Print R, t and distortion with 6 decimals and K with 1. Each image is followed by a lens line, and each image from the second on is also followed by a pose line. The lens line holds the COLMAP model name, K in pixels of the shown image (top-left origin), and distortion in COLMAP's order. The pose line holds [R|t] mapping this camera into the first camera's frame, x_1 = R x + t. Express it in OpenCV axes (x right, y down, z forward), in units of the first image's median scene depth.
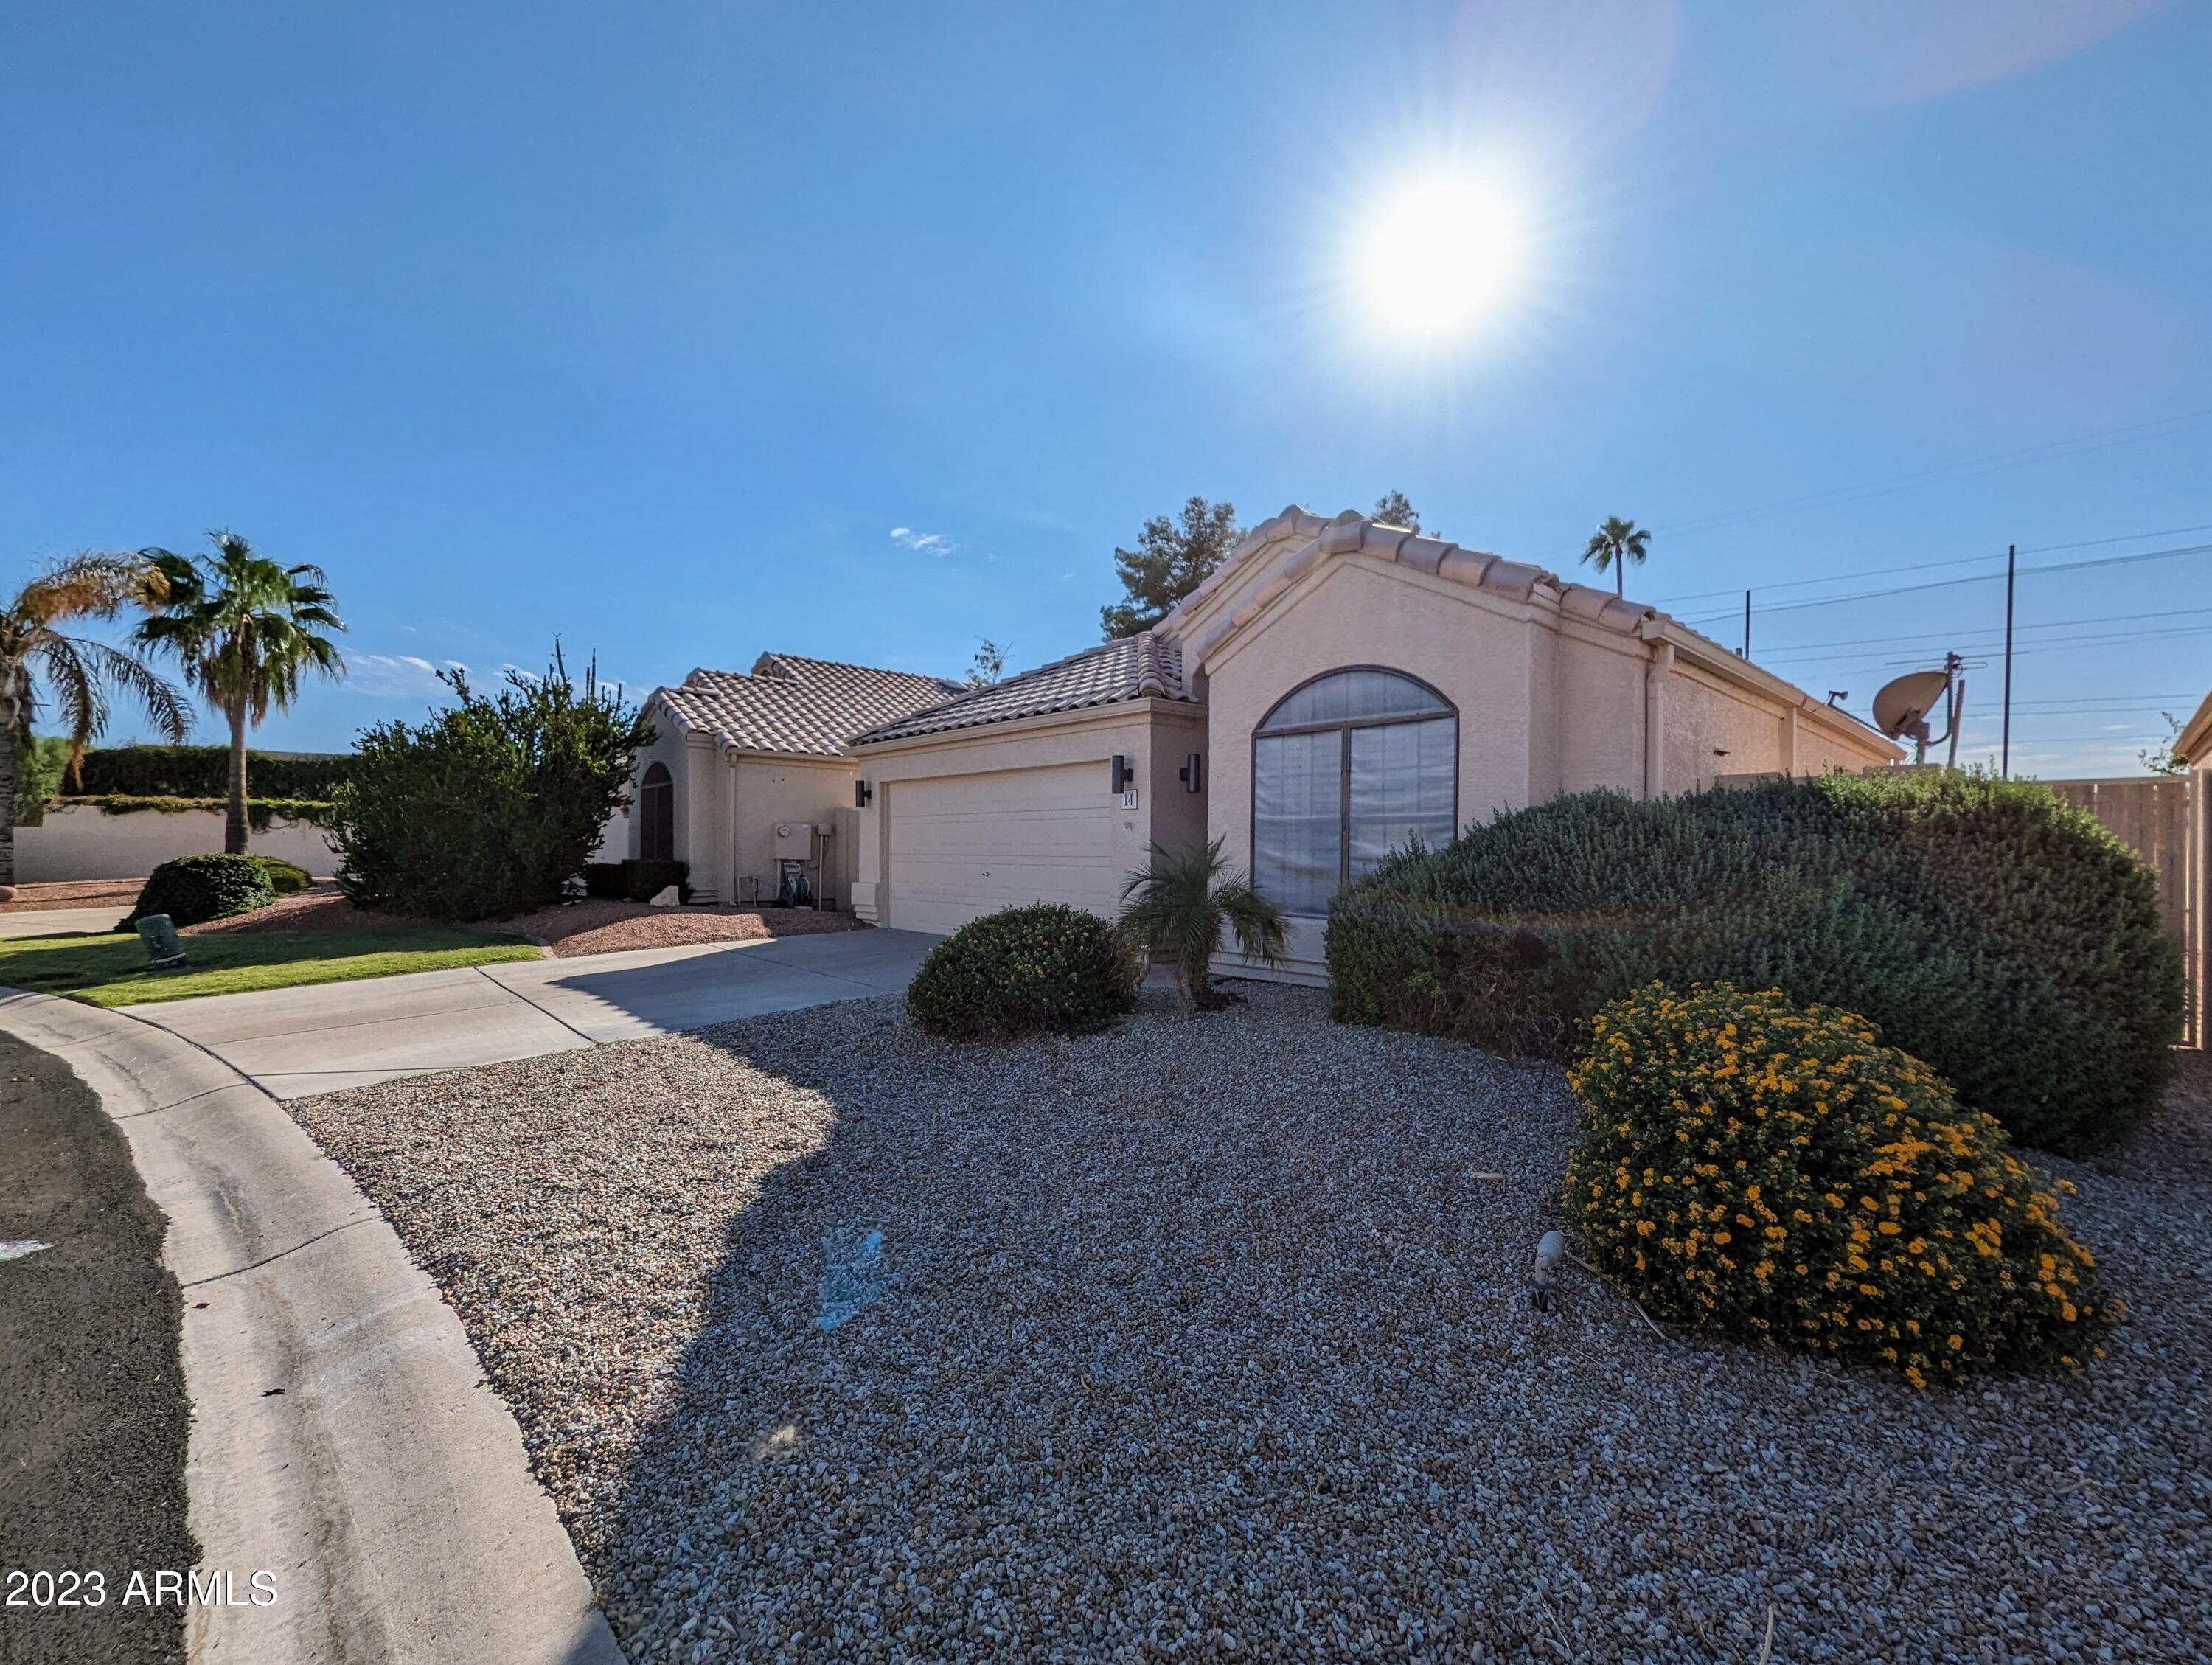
lens RADIAL K [[918.6, 0, 1110.6], [0, 918.6, 860.2], [0, 0, 1]] dist [-0.001693, -0.000007]
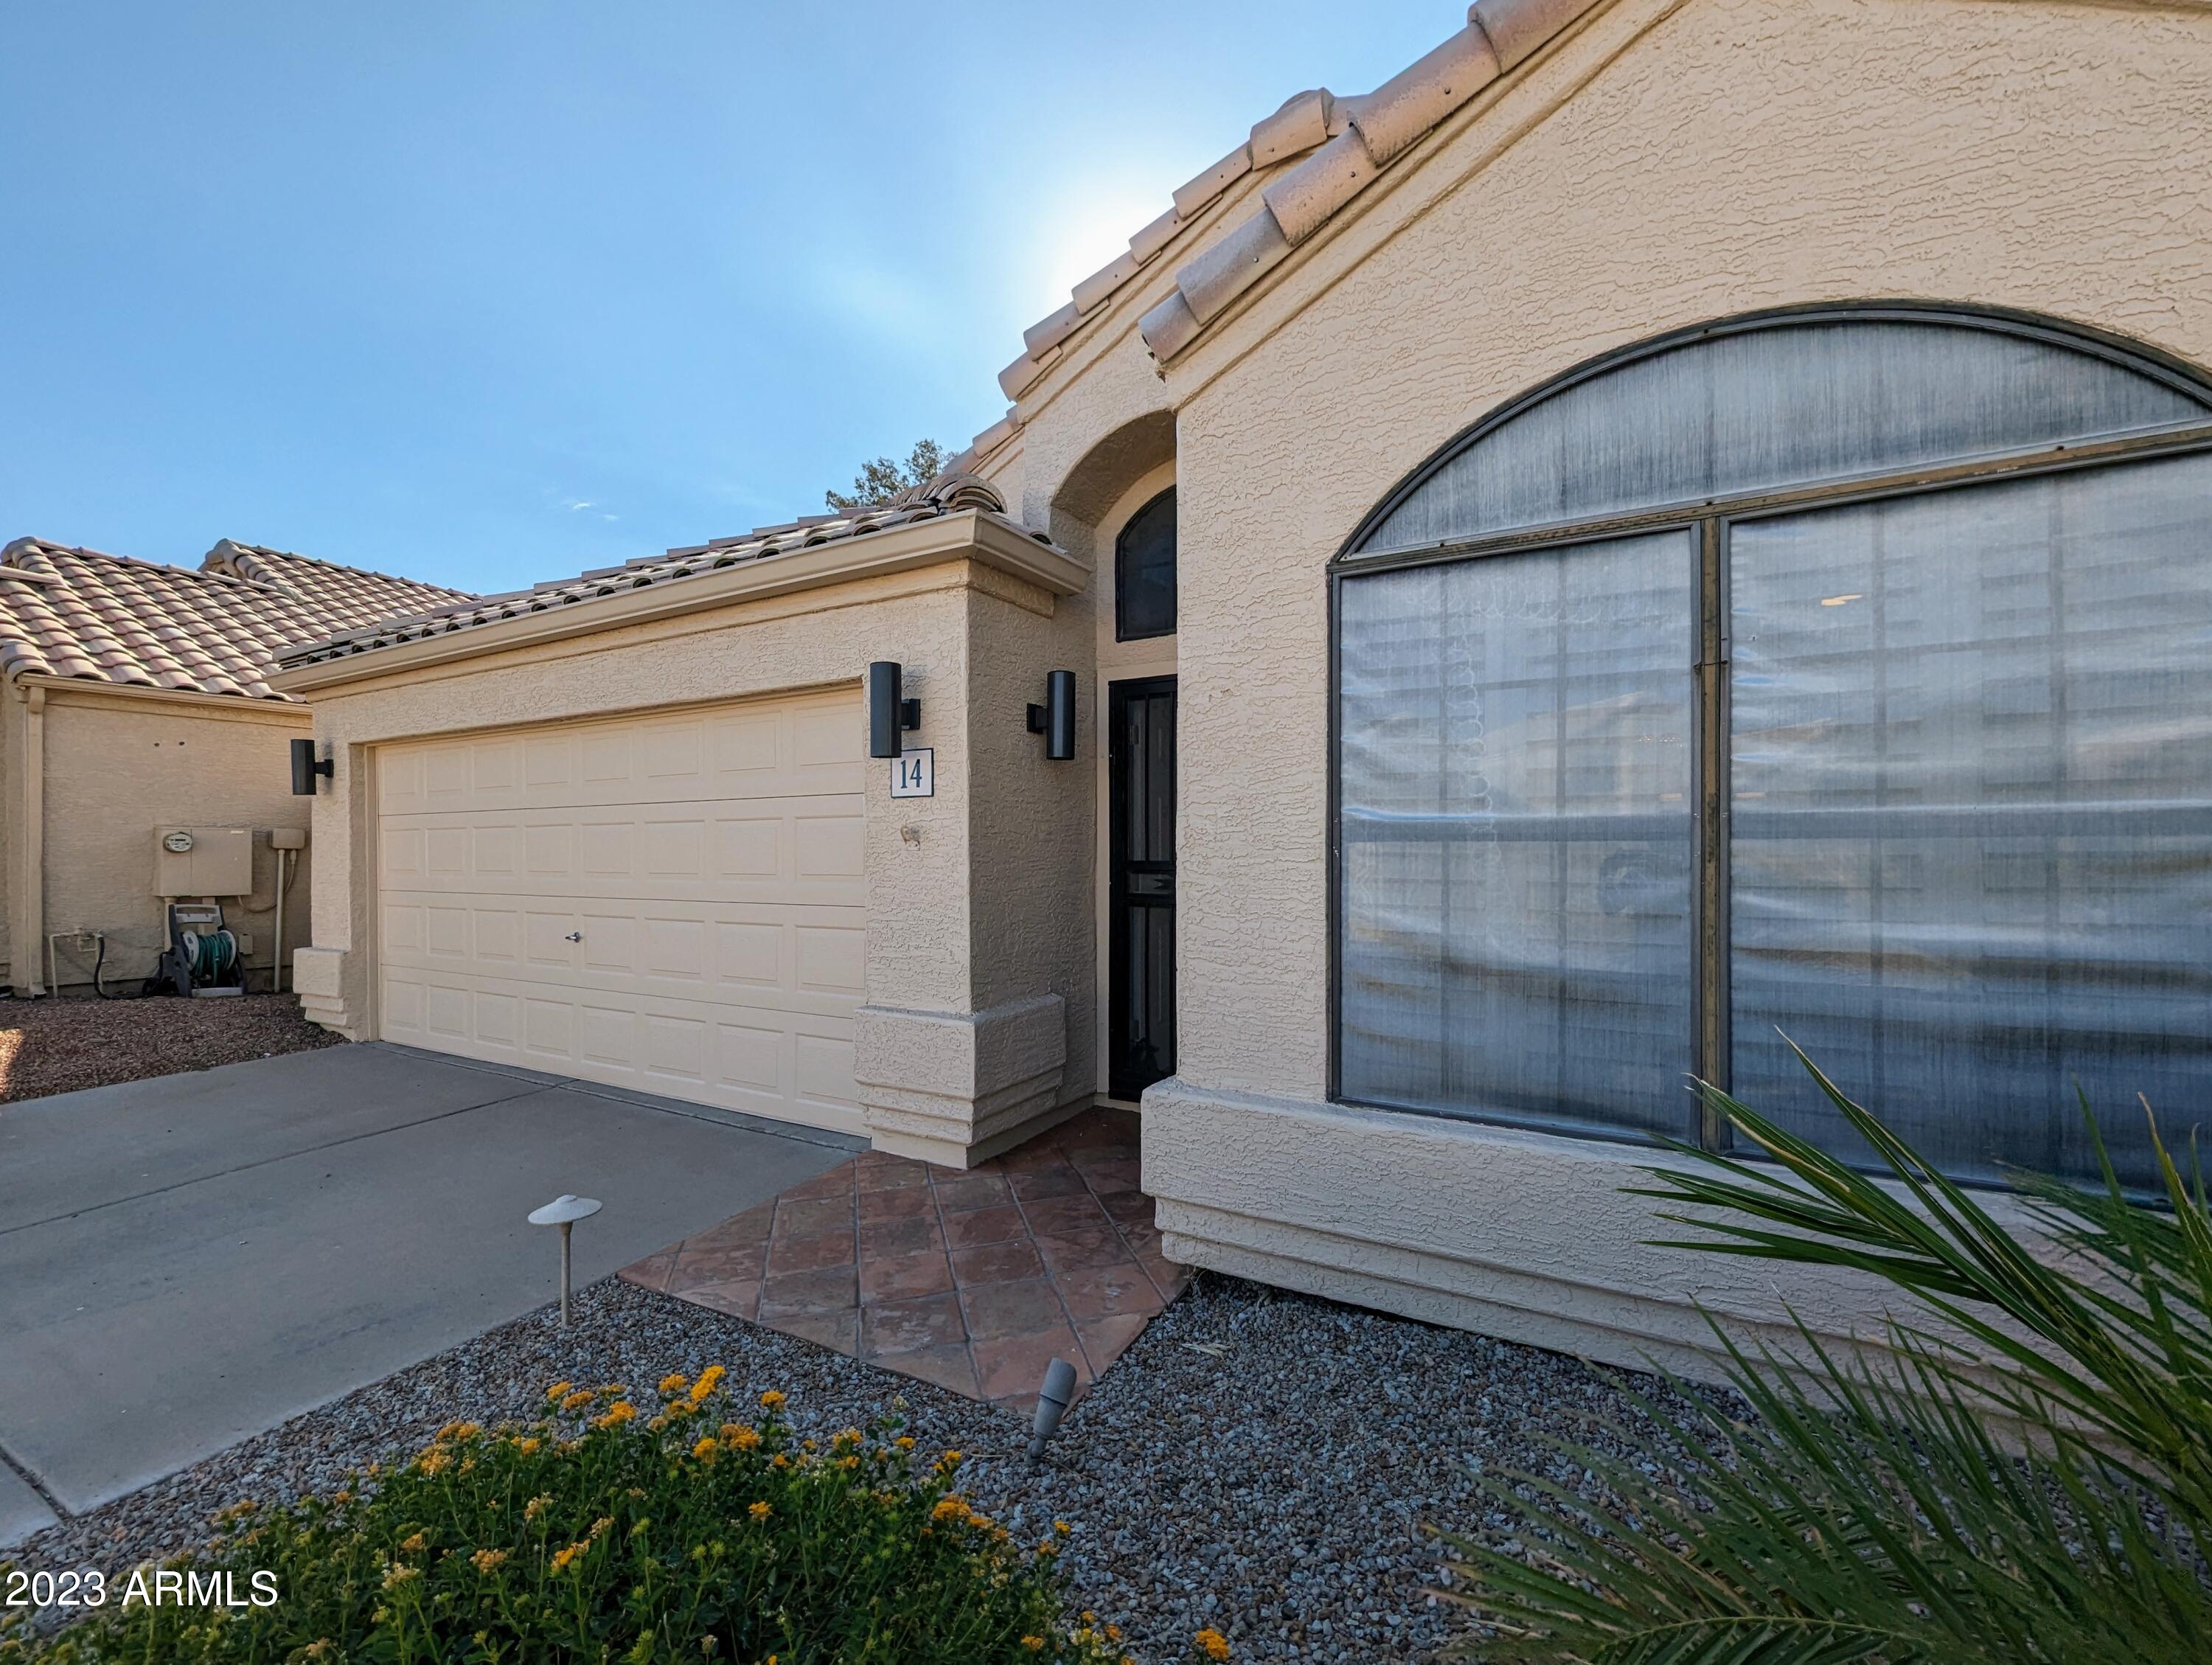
lens RADIAL K [[918.6, 0, 1110.6], [0, 918.6, 860.2], [0, 0, 1]] dist [-0.001693, -0.000007]
pose [[0.952816, -0.009409, 0.303402, -0.021284], [0.010446, 0.999944, -0.001796, -0.025425], [-0.303368, 0.004881, 0.952861, 0.584754]]
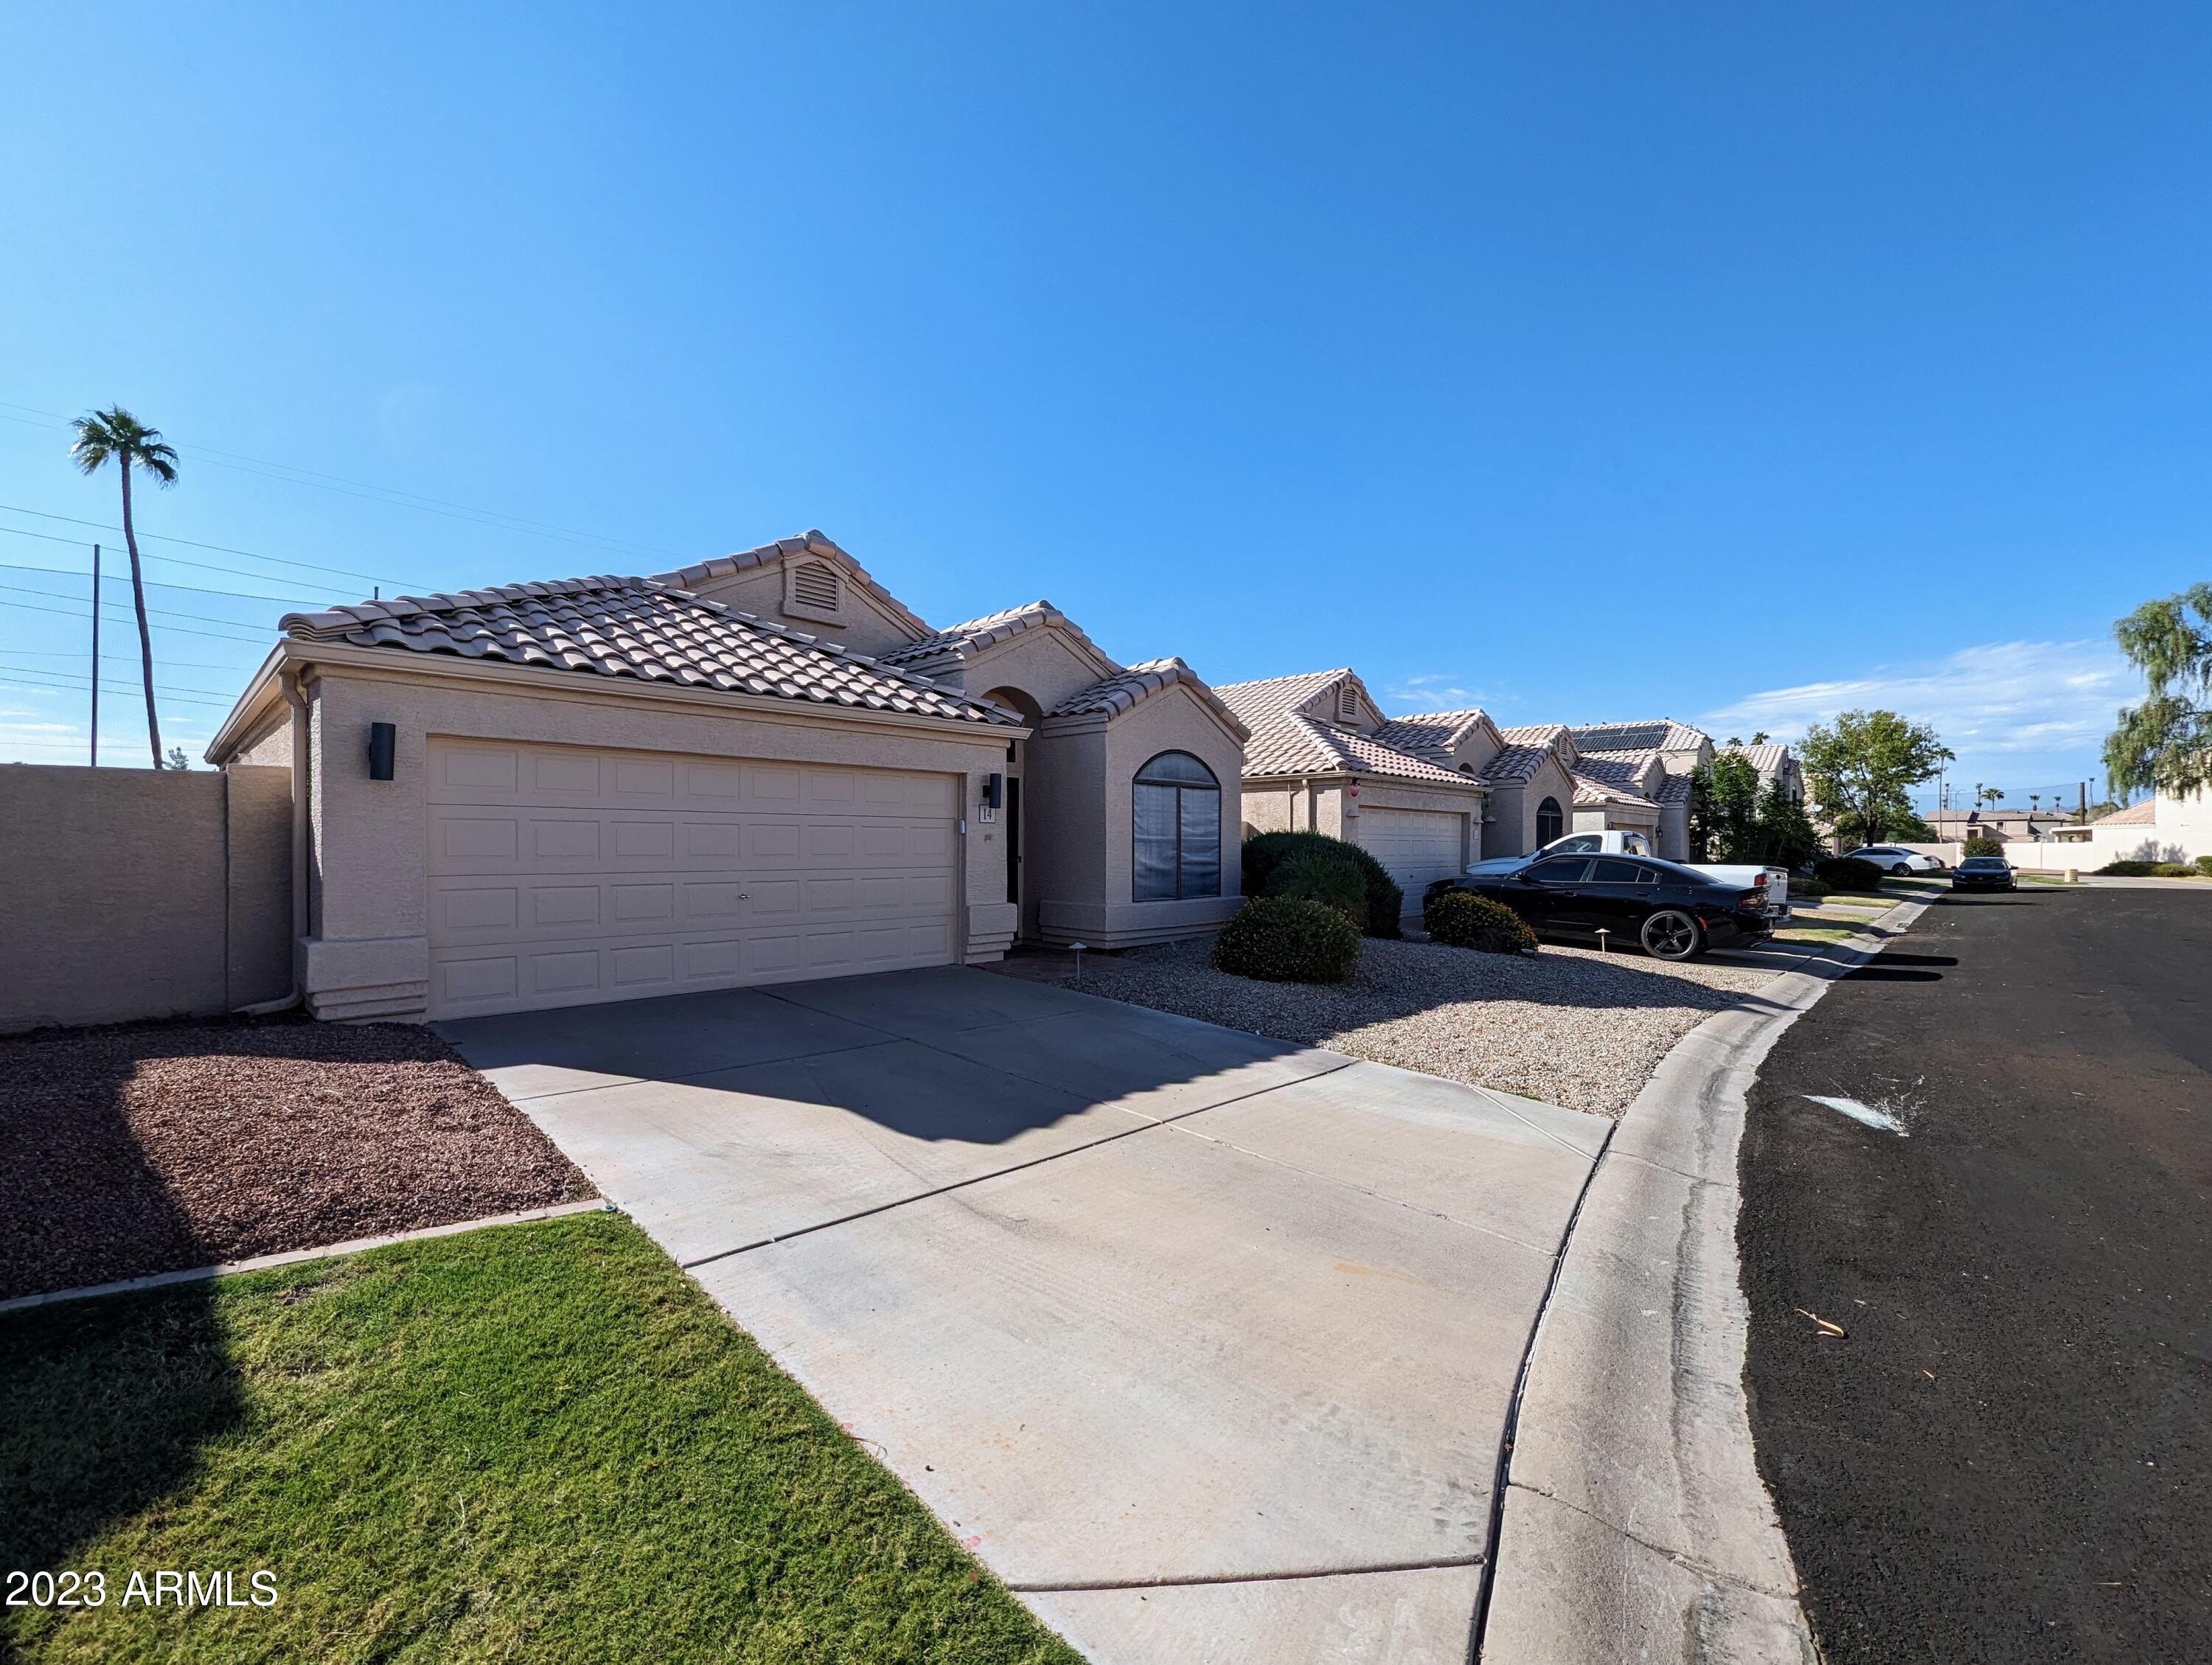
lens RADIAL K [[918.6, 0, 1110.6], [0, 918.6, 860.2], [0, 0, 1]] dist [-0.001693, -0.000007]
pose [[-0.057174, -0.019241, 0.998179, -1.086489], [0.009660, 0.999757, 0.019825, -0.031690], [-0.998317, 0.010776, -0.056974, 0.929519]]
